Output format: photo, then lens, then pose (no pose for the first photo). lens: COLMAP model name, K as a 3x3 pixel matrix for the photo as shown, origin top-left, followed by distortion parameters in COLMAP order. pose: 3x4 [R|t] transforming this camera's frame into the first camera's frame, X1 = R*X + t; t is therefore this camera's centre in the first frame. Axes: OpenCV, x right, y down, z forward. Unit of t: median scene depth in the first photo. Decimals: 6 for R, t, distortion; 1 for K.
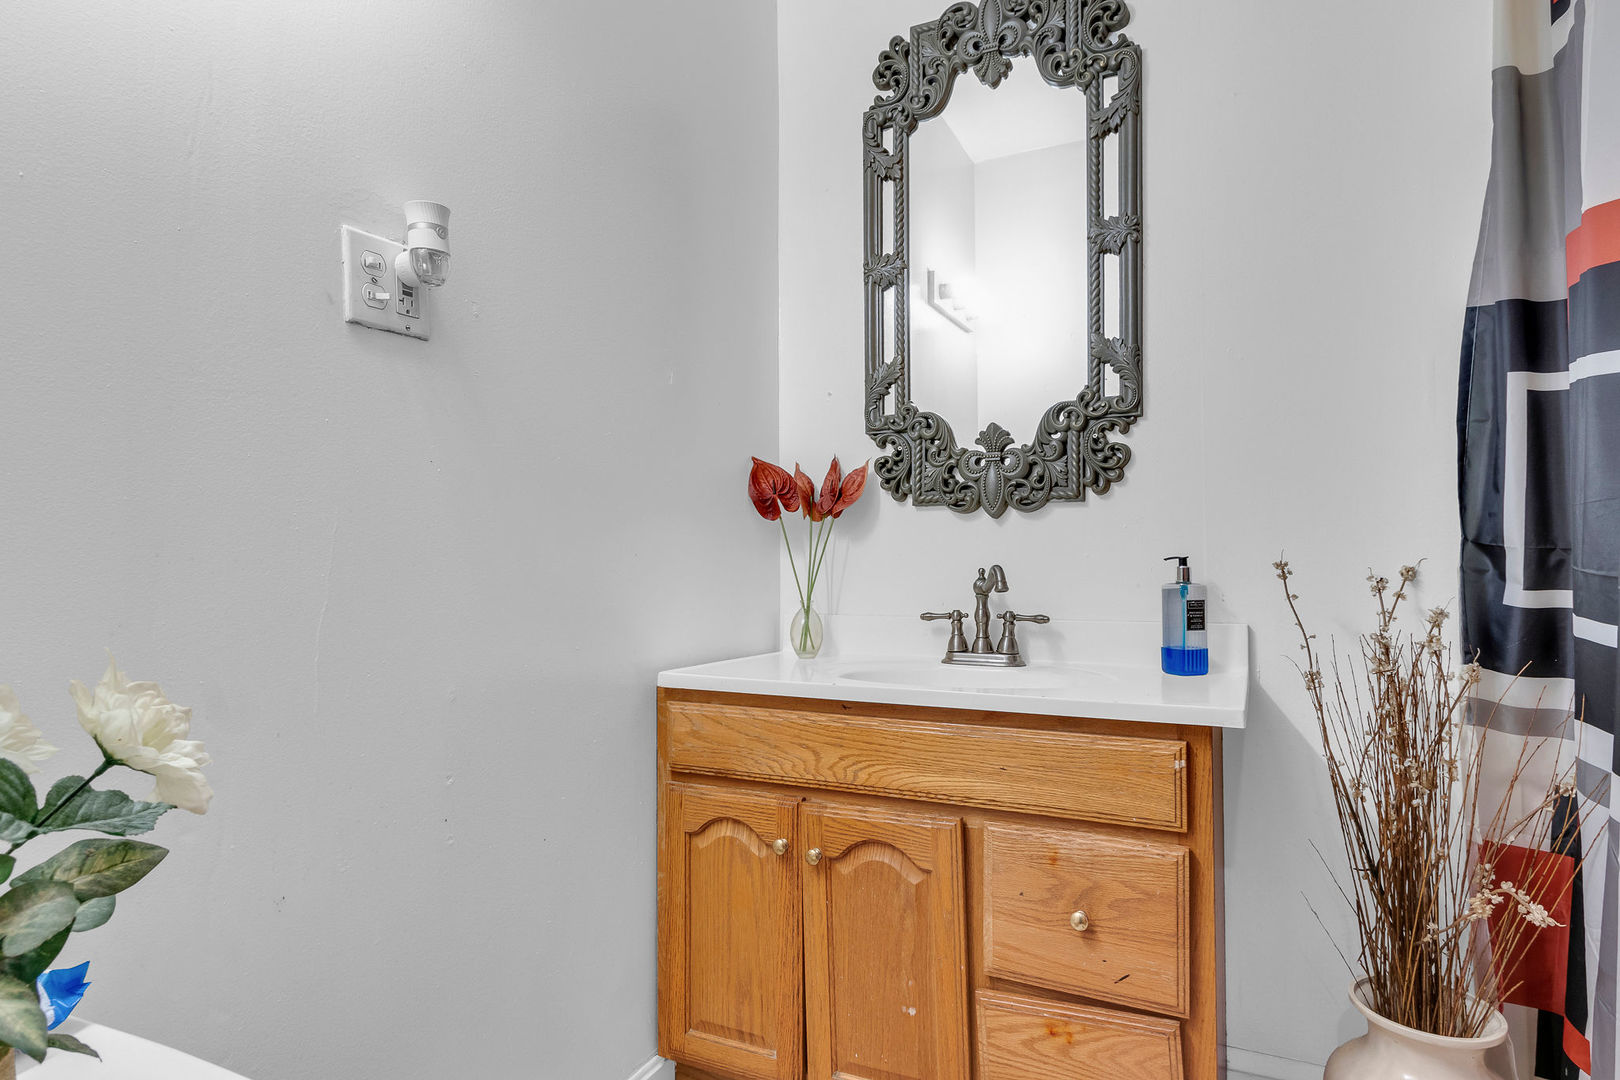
lens RADIAL K [[916.8, 0, 807.1], [0, 916.8, 548.2], [0, 0, 1]] dist [0.000661, -0.000454]
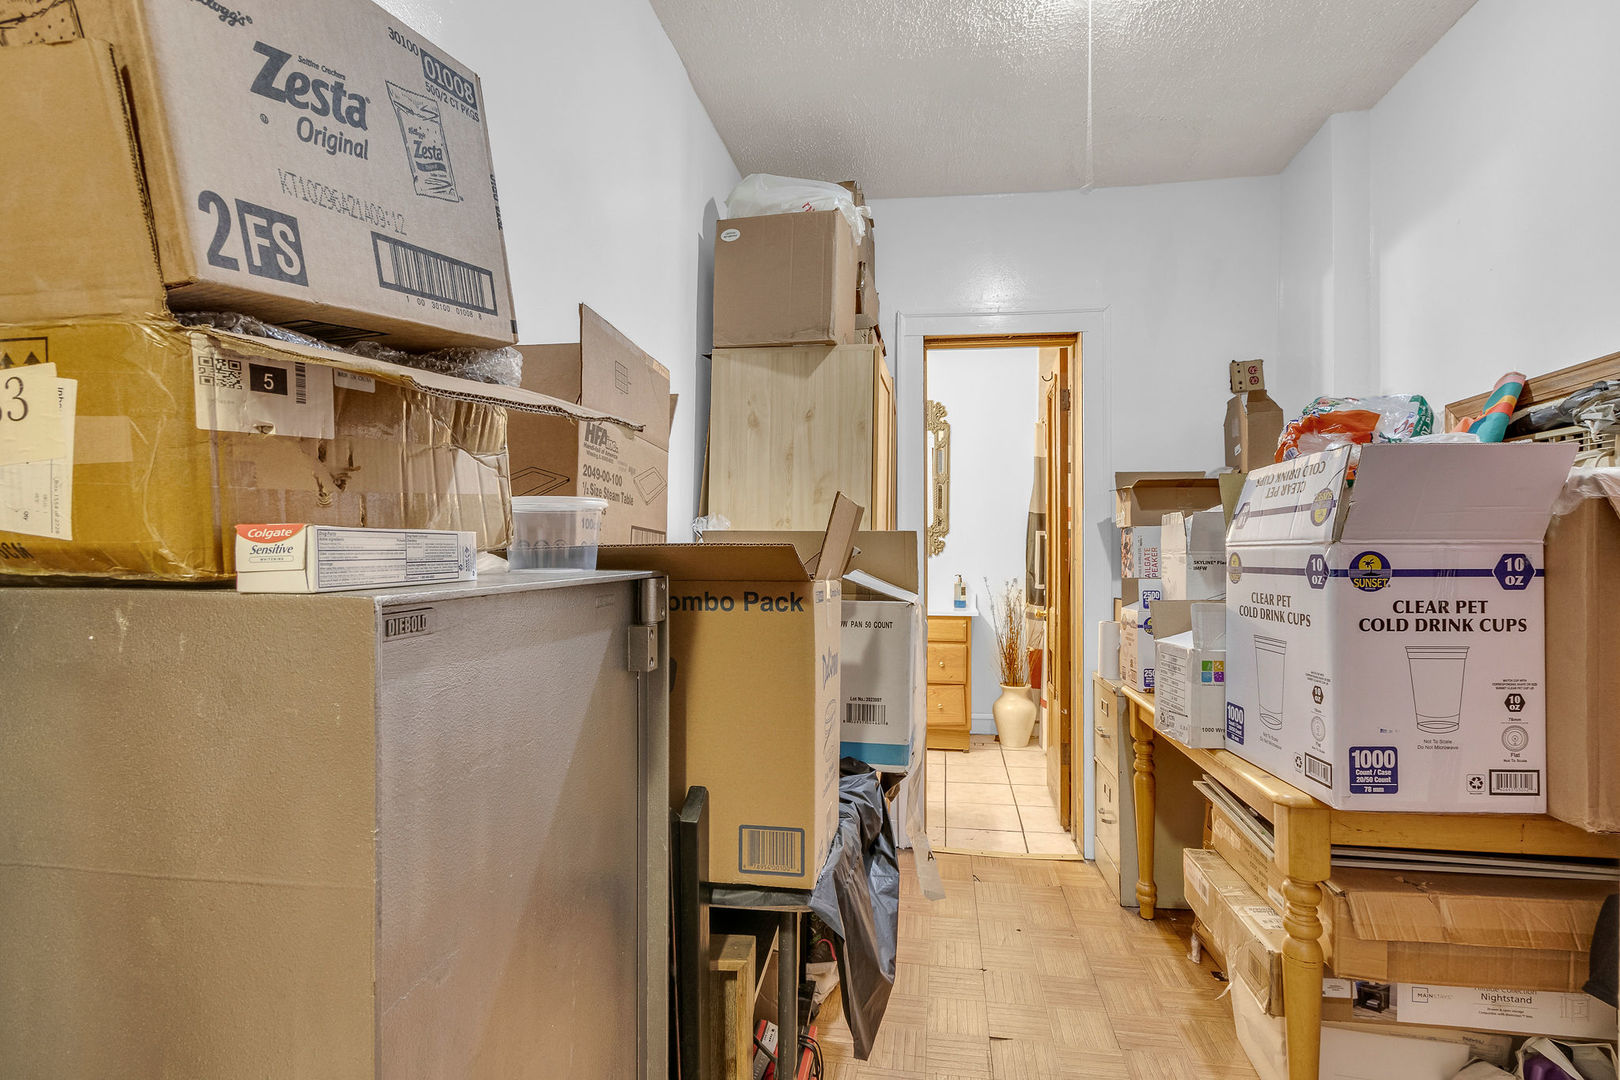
lens RADIAL K [[916.8, 0, 809.8], [0, 916.8, 542.9], [0, 0, 1]] dist [0.000661, -0.000454]
pose [[0.945912, 0.020187, 0.323794, -1.453744], [-0.019665, 0.999795, -0.004883, -0.096057], [-0.323826, -0.001749, 0.946115, -2.444087]]
